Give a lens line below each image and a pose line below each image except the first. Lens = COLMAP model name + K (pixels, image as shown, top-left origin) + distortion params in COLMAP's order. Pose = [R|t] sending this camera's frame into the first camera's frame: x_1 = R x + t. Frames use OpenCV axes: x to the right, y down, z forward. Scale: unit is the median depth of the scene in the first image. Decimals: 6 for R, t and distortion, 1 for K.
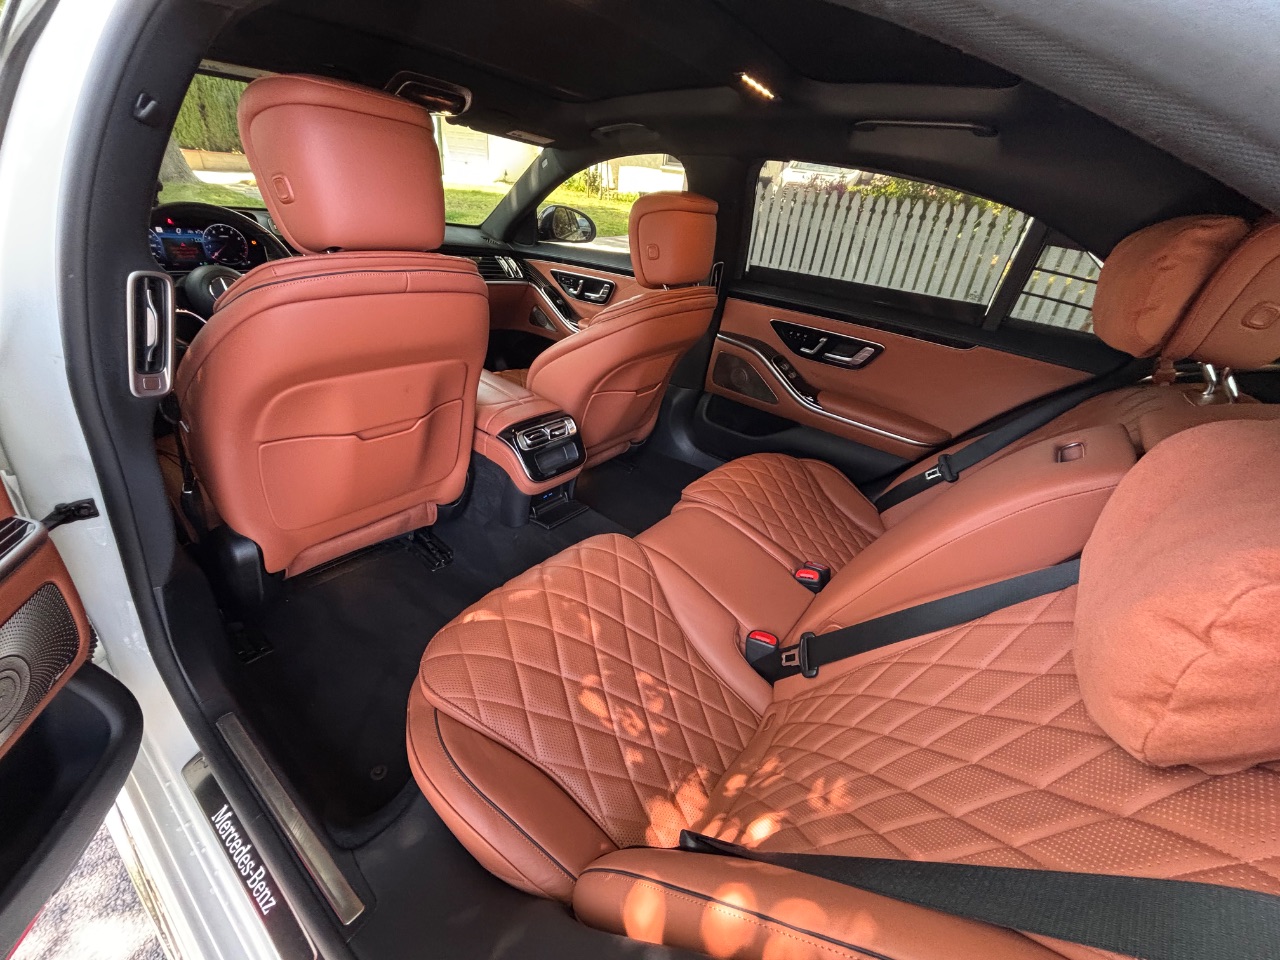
lens RADIAL K [[514.4, 0, 639.1], [0, 514.4, 483.6], [0, 0, 1]] dist [0.000225, 0.000544]
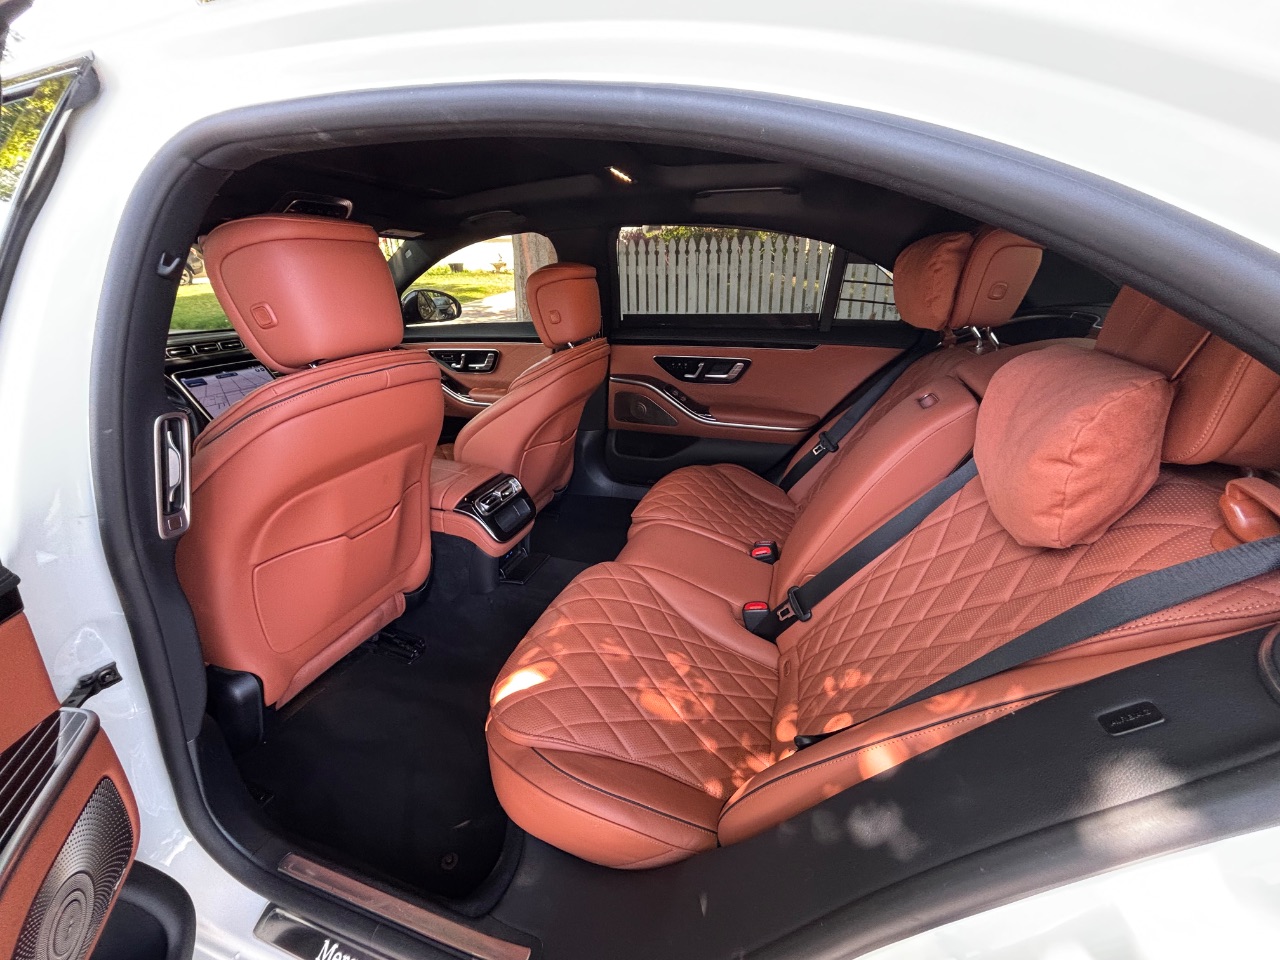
lens RADIAL K [[514.4, 0, 639.1], [0, 514.4, 483.6], [0, 0, 1]] dist [0.000225, 0.000544]
pose [[0.934736, -0.245616, 0.256790, -0.175684], [0.267778, 0.961929, -0.054661, 0.012741], [-0.233588, 0.119856, 0.964920, -0.086232]]
